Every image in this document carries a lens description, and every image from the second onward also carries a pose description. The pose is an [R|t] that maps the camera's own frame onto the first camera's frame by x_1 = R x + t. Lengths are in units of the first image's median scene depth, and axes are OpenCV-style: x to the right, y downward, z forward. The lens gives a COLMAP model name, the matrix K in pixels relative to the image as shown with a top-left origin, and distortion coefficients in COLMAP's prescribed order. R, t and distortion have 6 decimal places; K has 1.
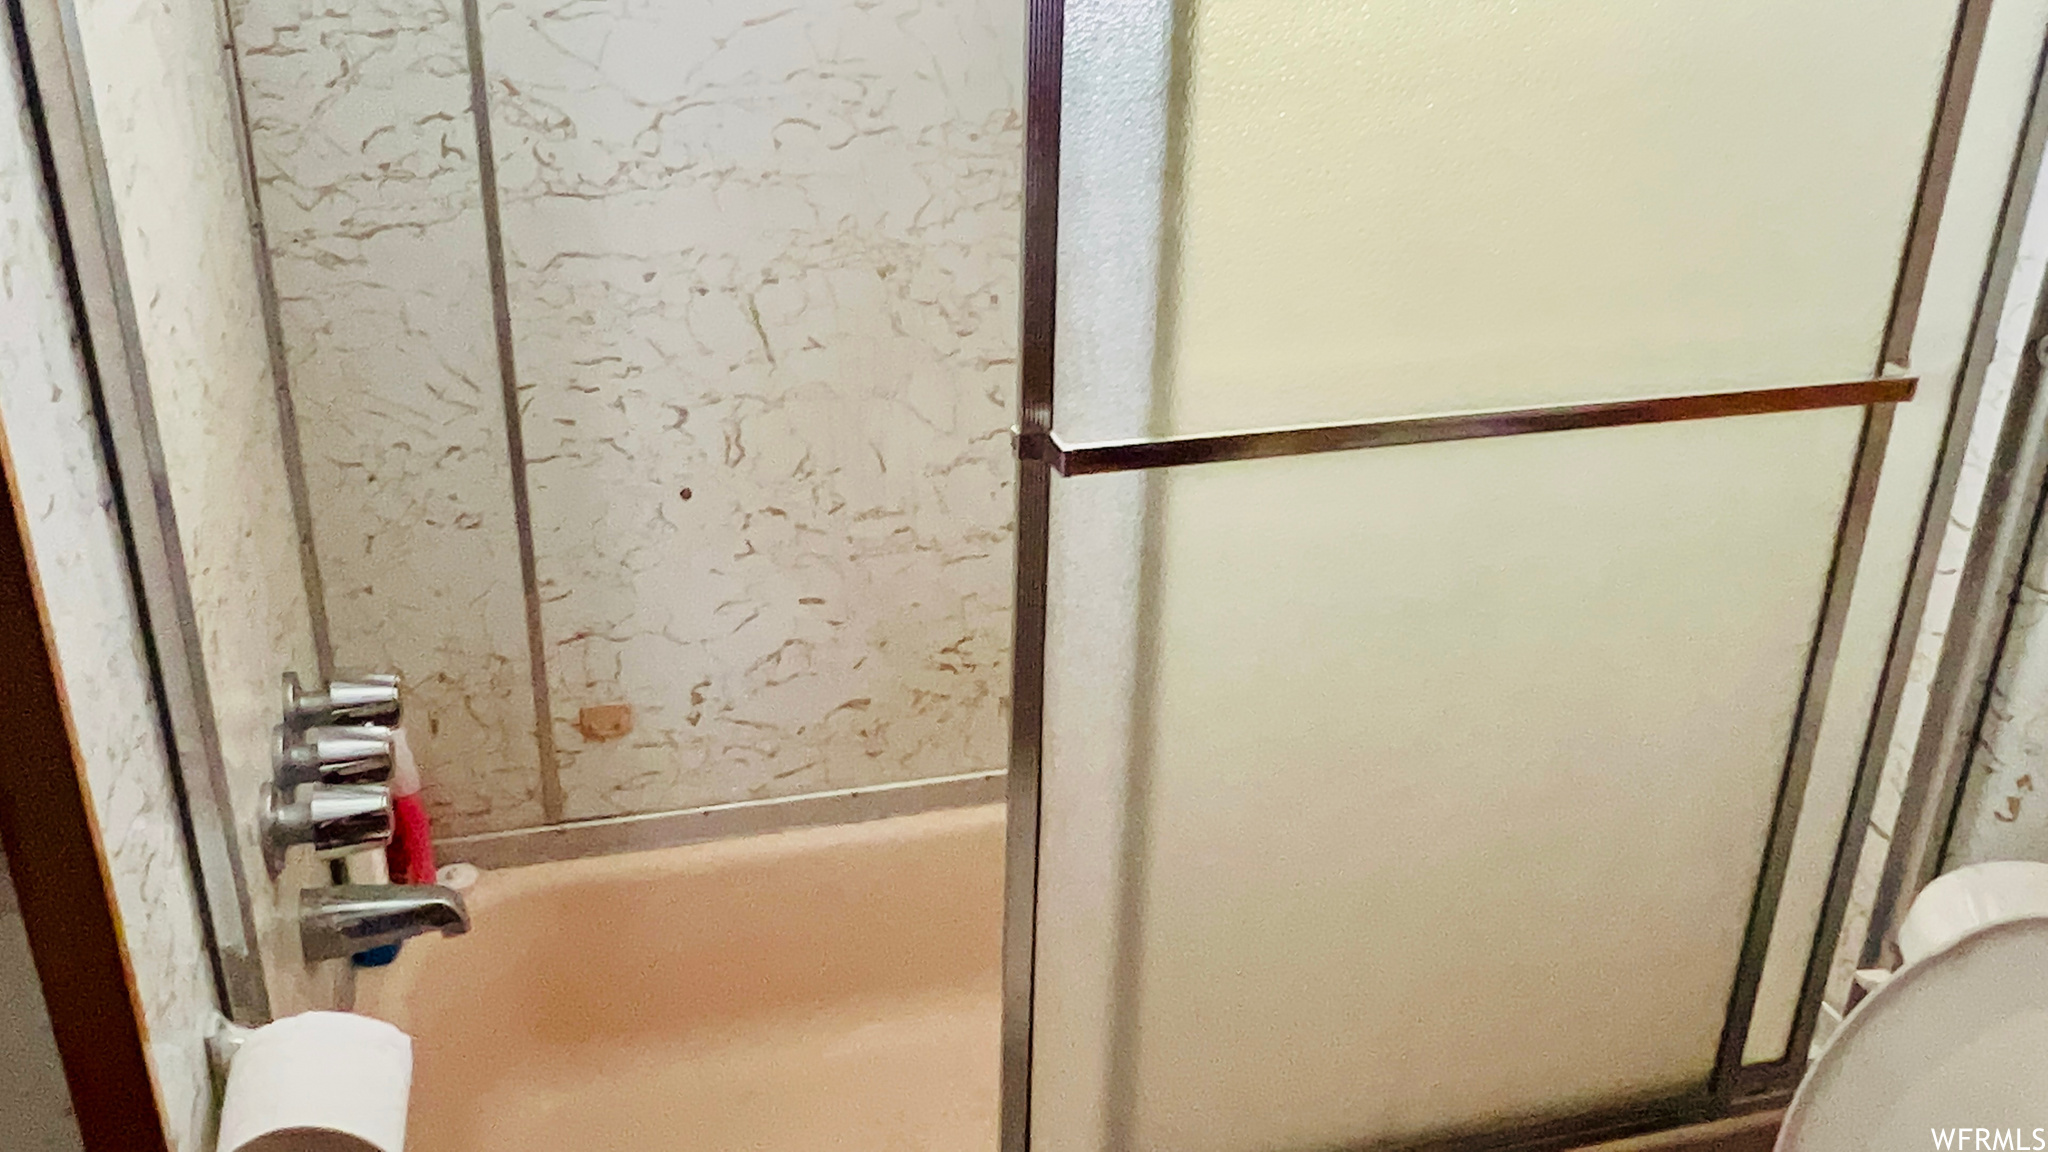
lens RADIAL K [[1811.7, 0, 1029.1], [0, 1811.7, 582.2], [0, 0, 1]] dist [0.007350, 0.006648]
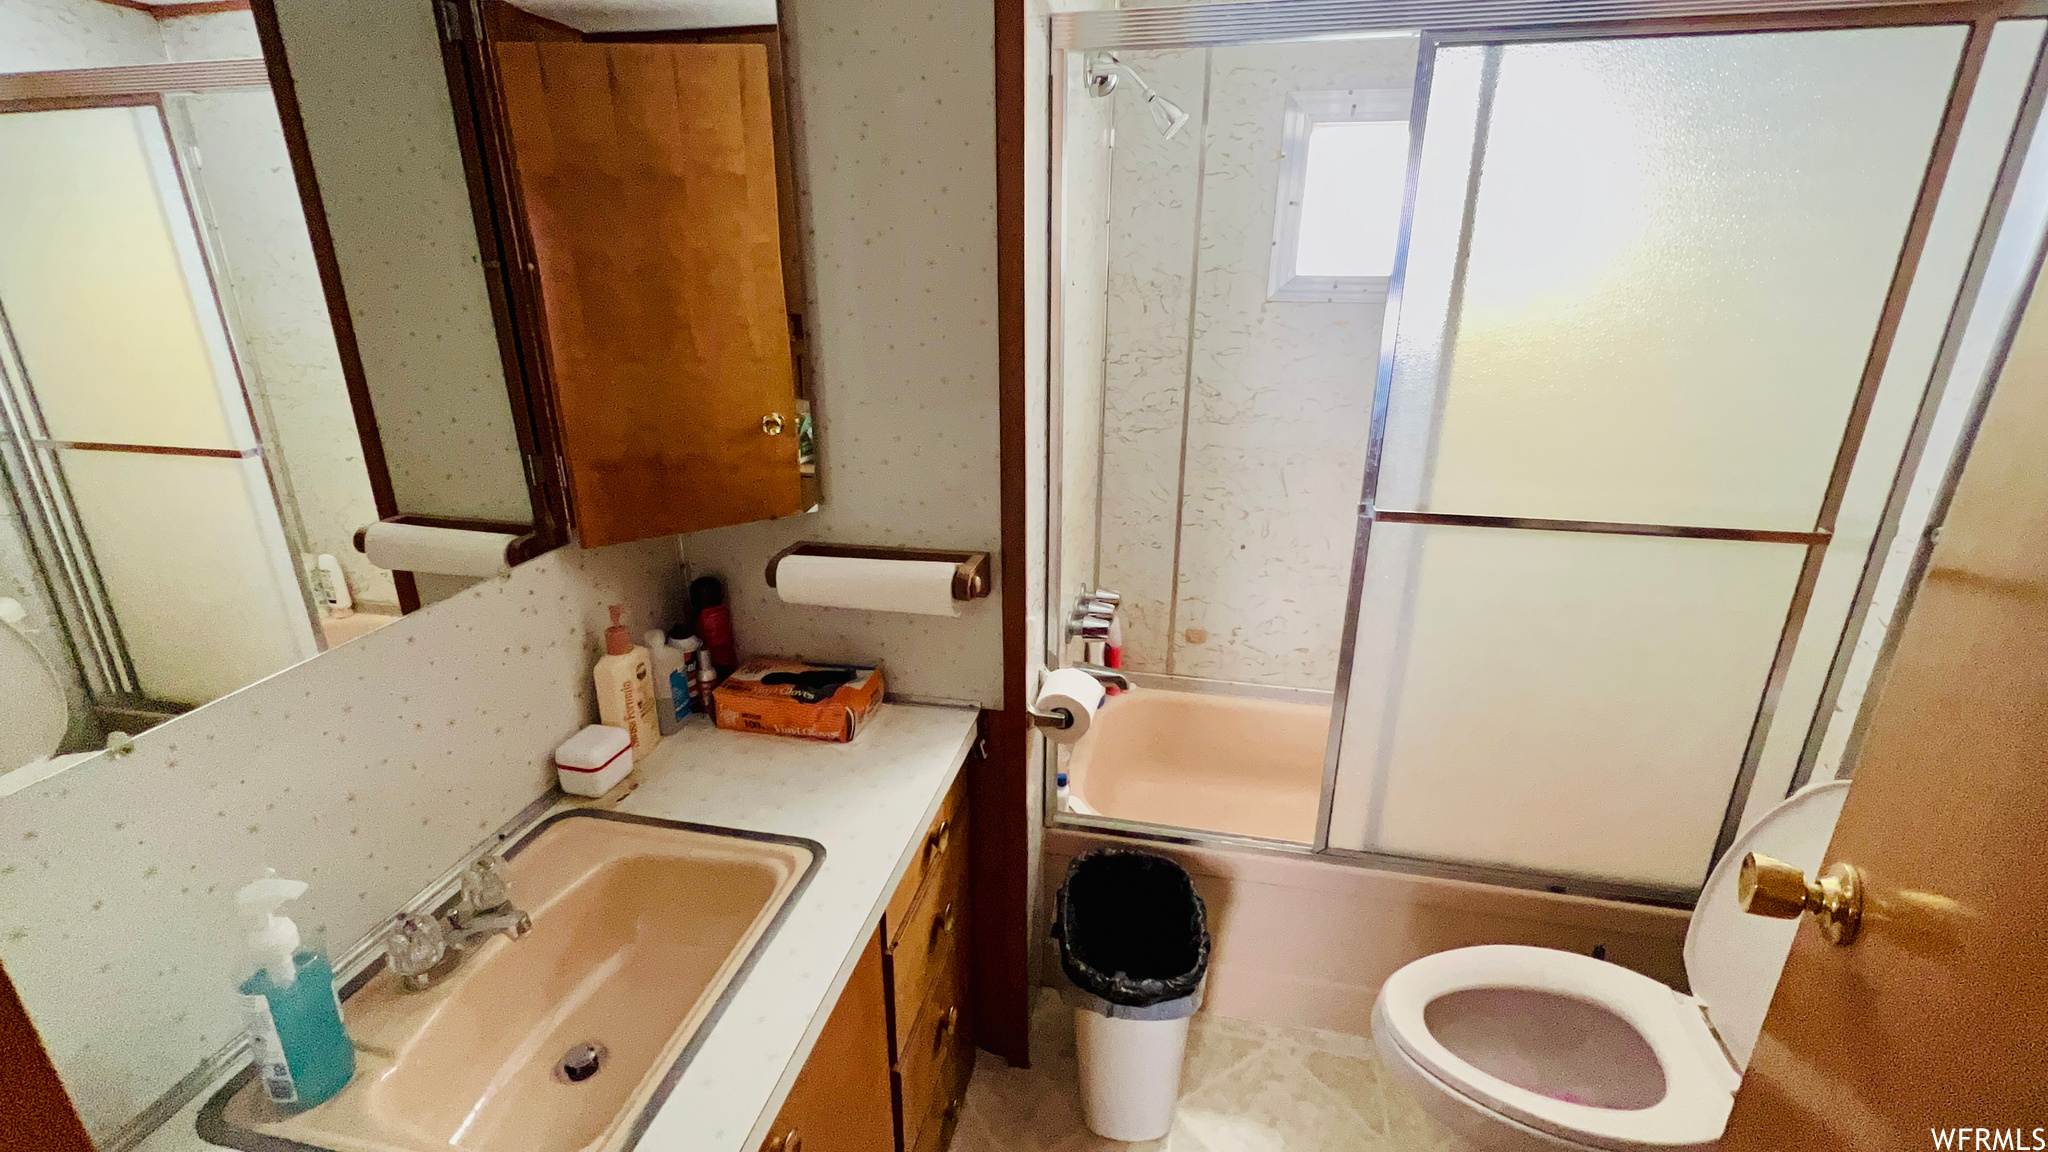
lens RADIAL K [[897.0, 0, 1019.5], [0, 897.0, 580.3], [0, 0, 1]] dist [0.000322, -0.000258]
pose [[0.881328, 0.138998, -0.451598, 0.109161], [-0.182002, 0.981870, -0.052980, 0.126280], [0.436046, 0.128885, 0.890647, -0.231101]]
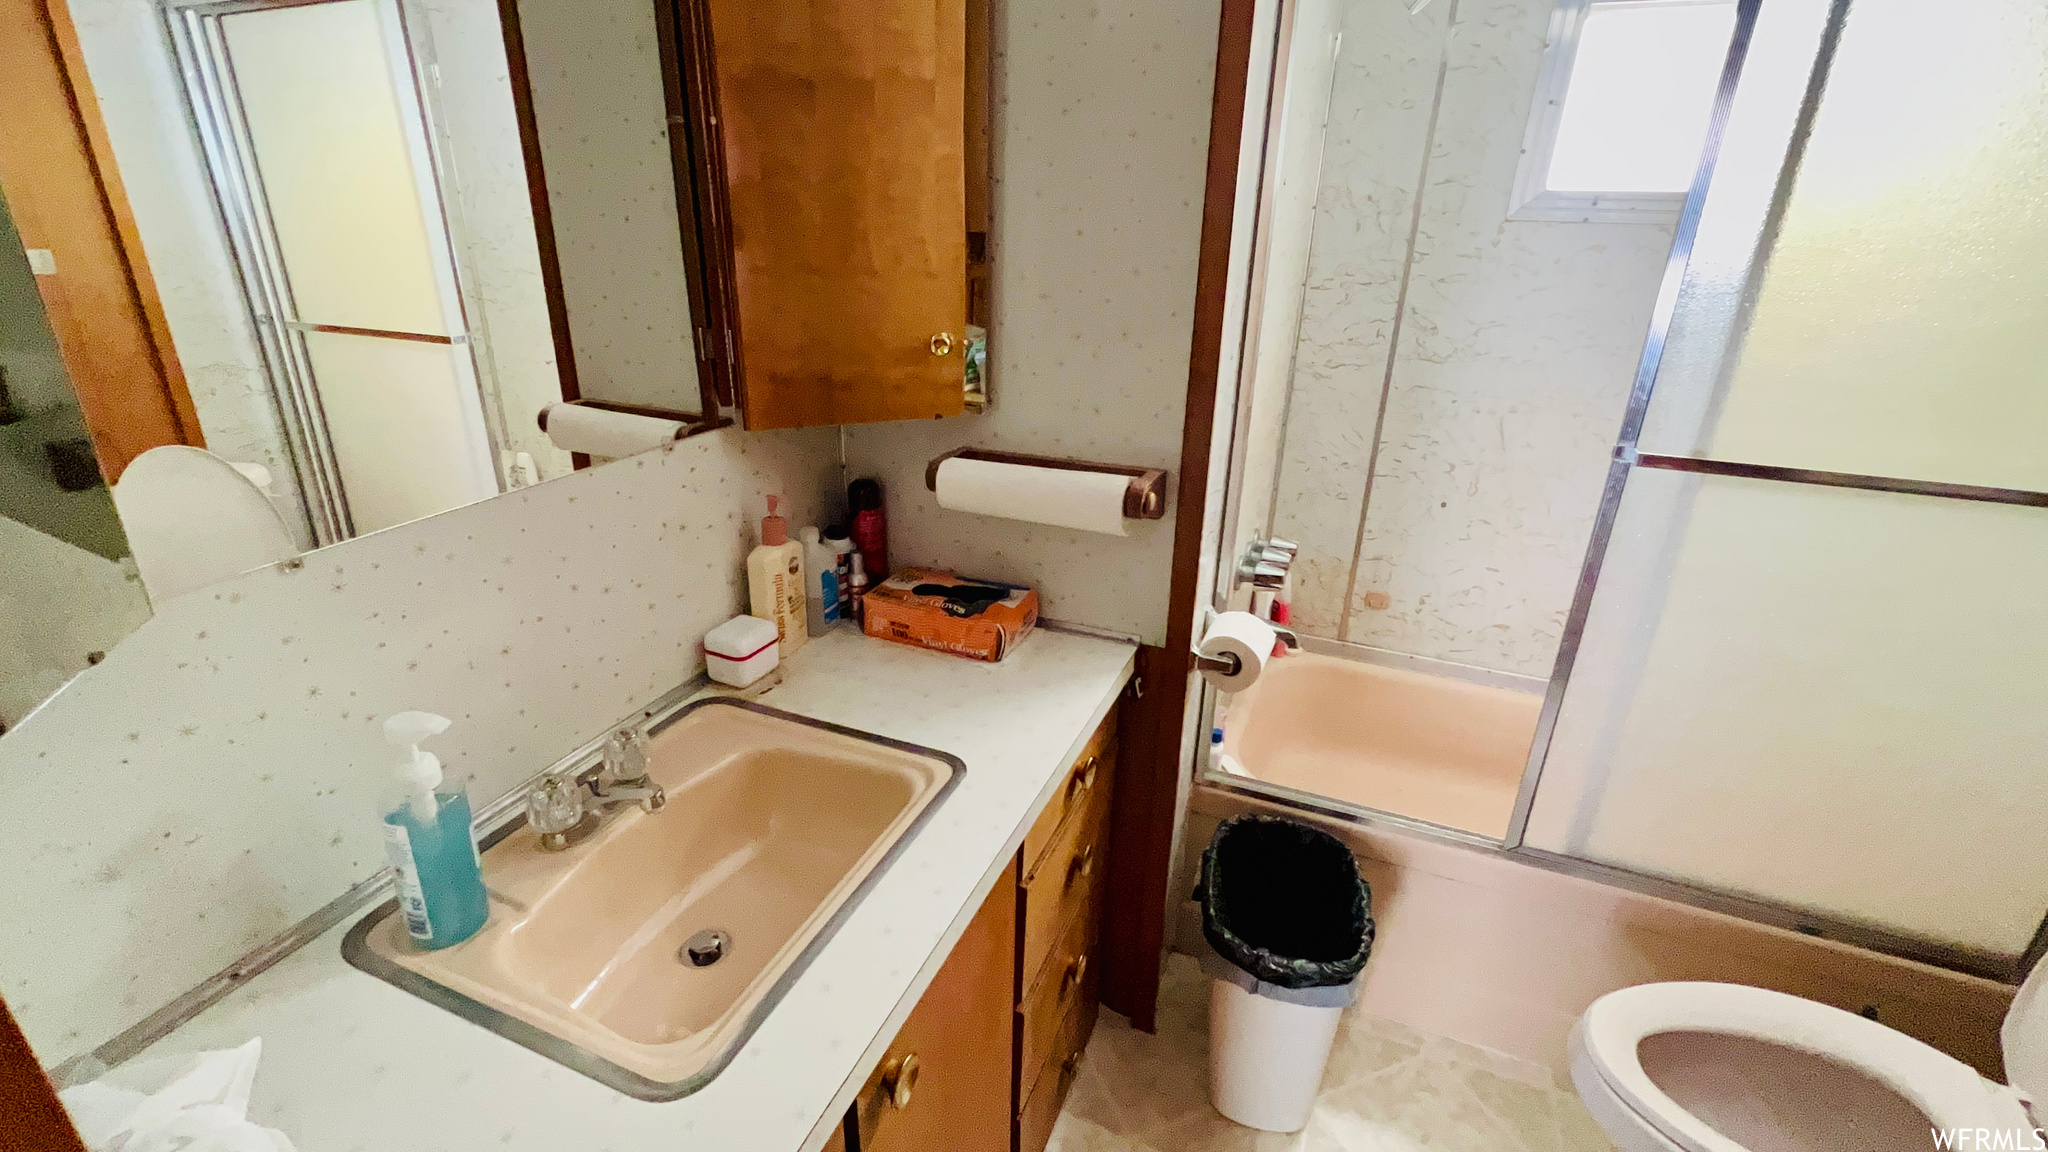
lens RADIAL K [[897.0, 0, 1019.5], [0, 897.0, 580.3], [0, 0, 1]] dist [0.000322, -0.000258]
pose [[0.782338, 0.230347, -0.578695, 0.063538], [-0.269124, 0.962909, 0.019454, 0.170780], [0.561712, 0.140521, 0.815312, -0.173167]]
